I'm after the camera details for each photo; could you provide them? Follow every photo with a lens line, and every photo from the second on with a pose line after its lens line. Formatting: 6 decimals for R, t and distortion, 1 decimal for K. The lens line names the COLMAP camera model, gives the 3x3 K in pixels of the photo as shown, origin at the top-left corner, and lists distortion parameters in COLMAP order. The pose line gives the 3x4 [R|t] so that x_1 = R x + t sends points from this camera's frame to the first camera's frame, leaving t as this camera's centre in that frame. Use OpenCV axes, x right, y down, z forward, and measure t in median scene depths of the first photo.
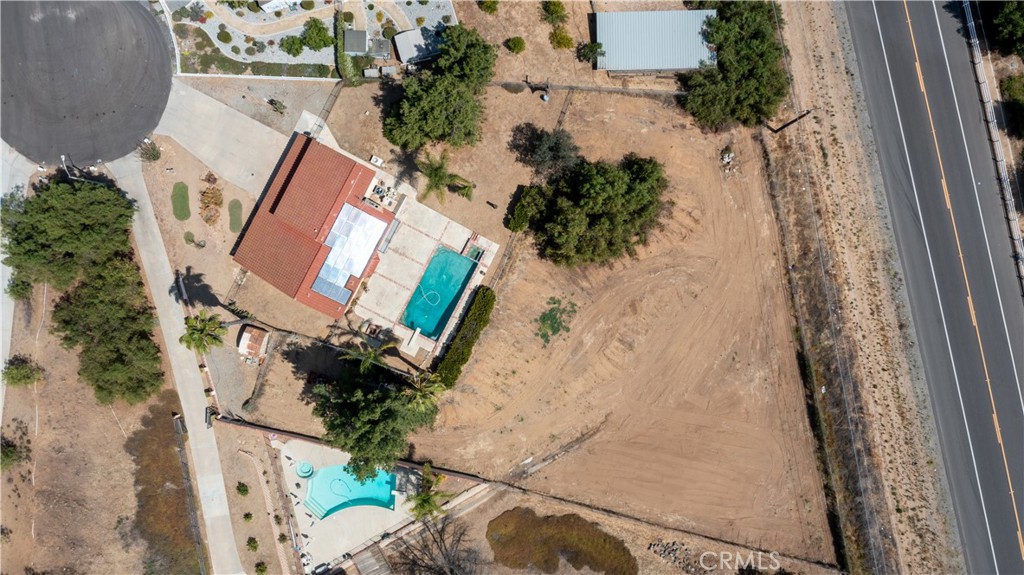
lens RADIAL K [[809.7, 0, 511.1], [0, 809.7, 280.8], [0, 0, 1]] dist [-0.024464, 0.009878]
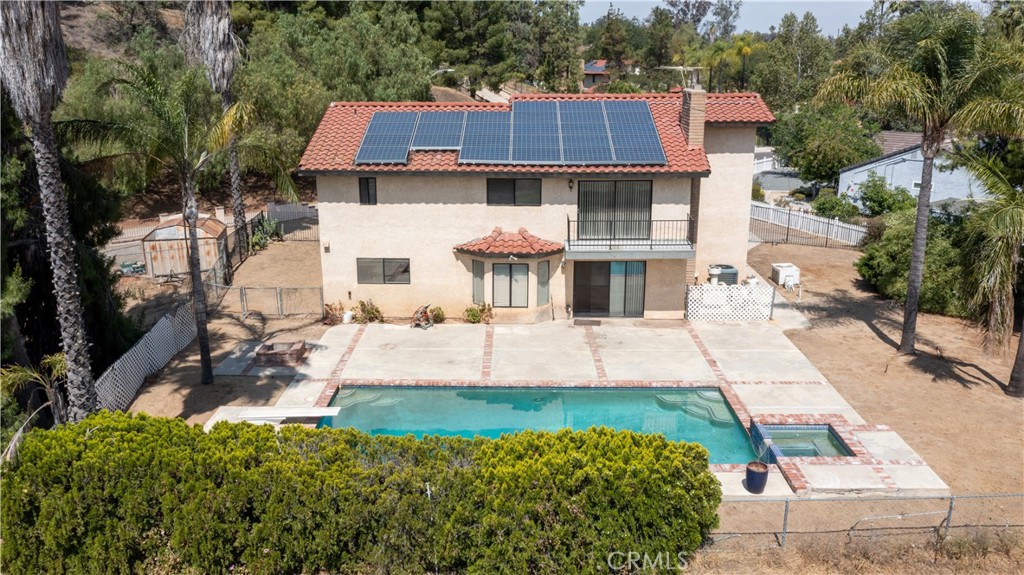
lens RADIAL K [[809.7, 0, 511.1], [0, 809.7, 280.8], [0, 0, 1]] dist [-0.024464, 0.009878]
pose [[0.447828, 0.235769, -0.862475, 0.077095], [-0.894116, 0.115453, -0.432697, 0.103660], [-0.002441, 0.964927, 0.262508, 0.896413]]
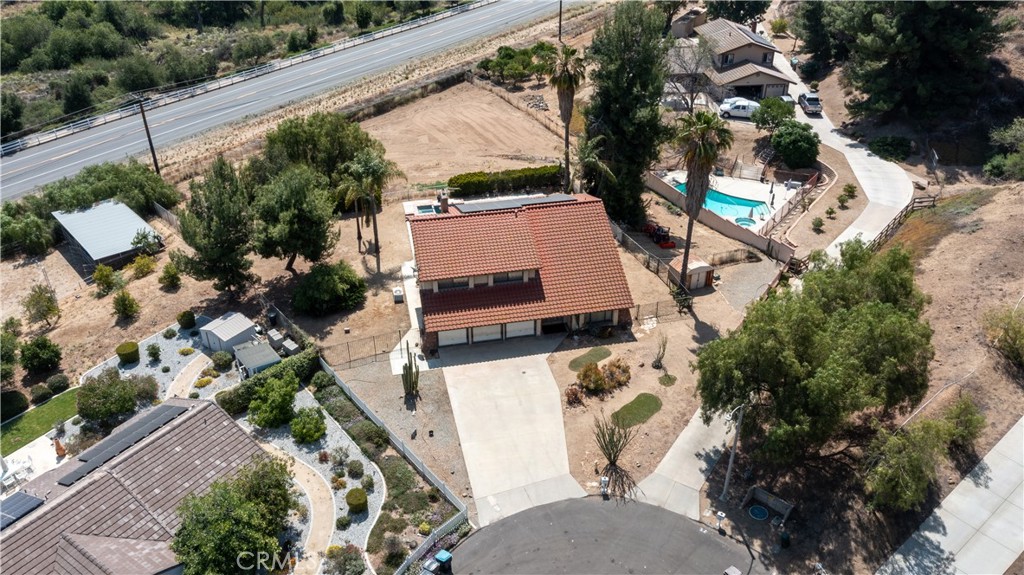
lens RADIAL K [[809.7, 0, 511.1], [0, 809.7, 280.8], [0, 0, 1]] dist [-0.024464, 0.009878]
pose [[-0.639277, -0.395339, 0.659570, -0.694946], [0.768894, -0.341196, 0.540728, -0.452065], [0.011271, 0.852814, 0.522092, 0.599369]]
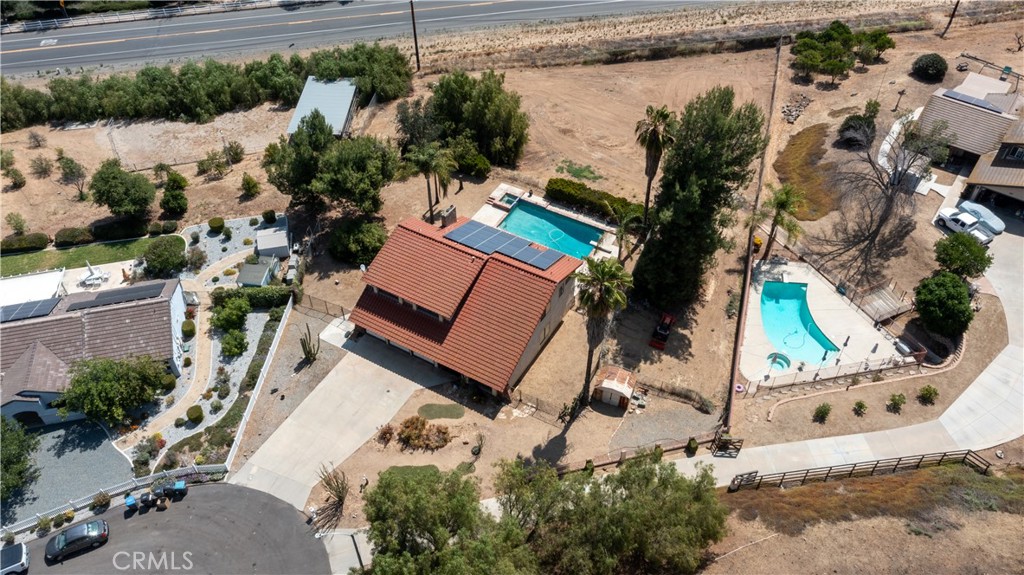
lens RADIAL K [[809.7, 0, 511.1], [0, 809.7, 280.8], [0, 0, 1]] dist [-0.024464, 0.009878]
pose [[0.046700, -0.697289, 0.715267, -0.766189], [0.998744, 0.019590, -0.046110, 0.013345], [0.018140, 0.716522, 0.697329, 0.405360]]
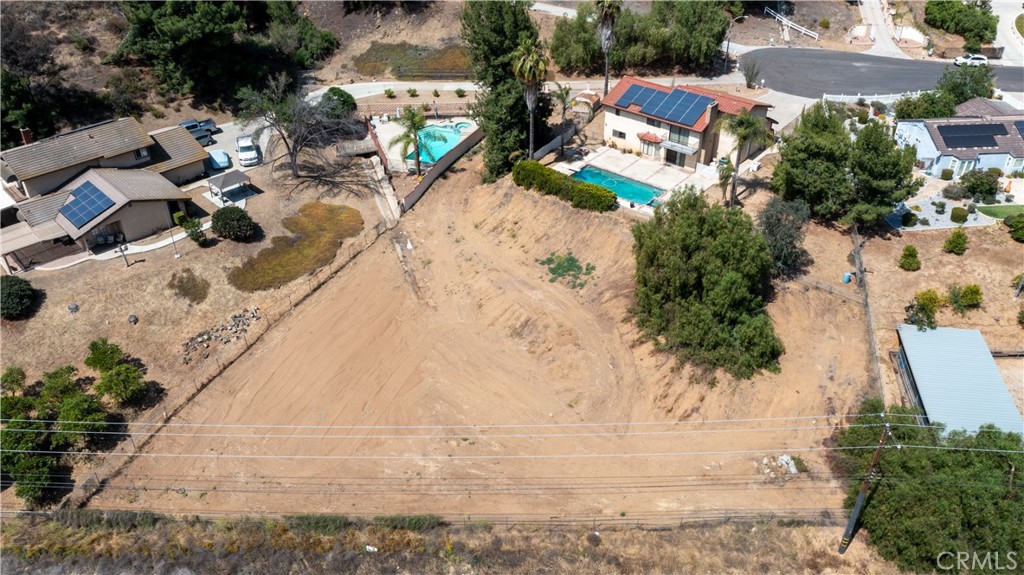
lens RADIAL K [[809.7, 0, 511.1], [0, 809.7, 280.8], [0, 0, 1]] dist [-0.024464, 0.009878]
pose [[-0.194347, 0.554531, -0.809150, 0.745060], [-0.980931, -0.111325, 0.159312, -0.028878], [-0.001735, 0.824683, 0.565593, 0.551951]]
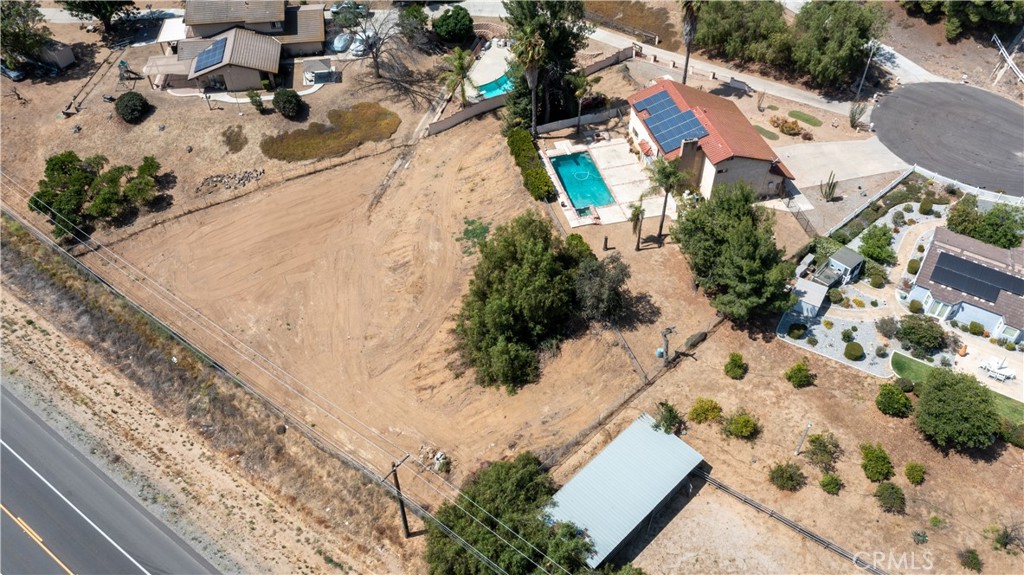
lens RADIAL K [[809.7, 0, 511.1], [0, 809.7, 280.8], [0, 0, 1]] dist [-0.024464, 0.009878]
pose [[-0.740020, 0.485167, -0.465815, 0.496728], [-0.672550, -0.526764, 0.519804, -0.508033], [0.006817, 0.697949, 0.716115, 0.361752]]
